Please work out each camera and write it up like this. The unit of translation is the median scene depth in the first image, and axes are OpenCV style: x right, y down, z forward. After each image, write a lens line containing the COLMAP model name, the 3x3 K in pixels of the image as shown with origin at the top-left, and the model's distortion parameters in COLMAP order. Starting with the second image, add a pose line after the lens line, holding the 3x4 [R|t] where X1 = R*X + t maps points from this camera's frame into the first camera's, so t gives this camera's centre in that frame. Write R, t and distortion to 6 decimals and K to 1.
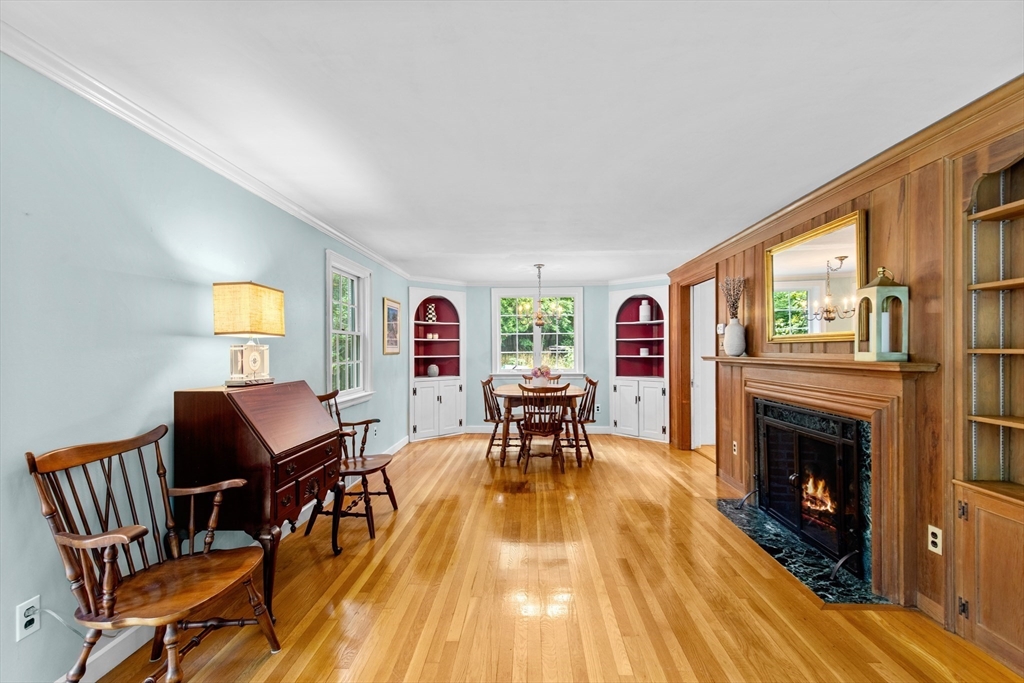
lens RADIAL K [[460.5, 0, 516.9], [0, 460.5, 345.4], [0, 0, 1]] dist [0.003321, -0.000099]
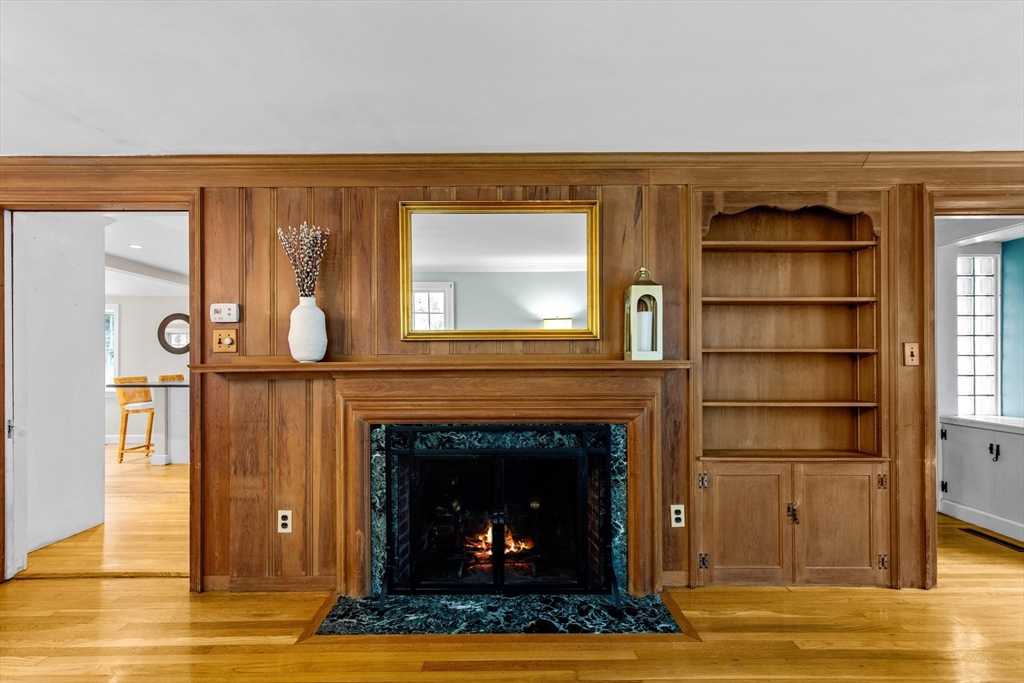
lens RADIAL K [[472.2, 0, 514.2], [0, 472.2, 349.5], [0, 0, 1]] dist [0.009384, -0.000158]
pose [[-0.026292, 0.010908, 0.999595, -0.229837], [-0.003747, 0.999932, -0.011010, 0.022025], [-0.999647, -0.004035, -0.026249, 1.289196]]
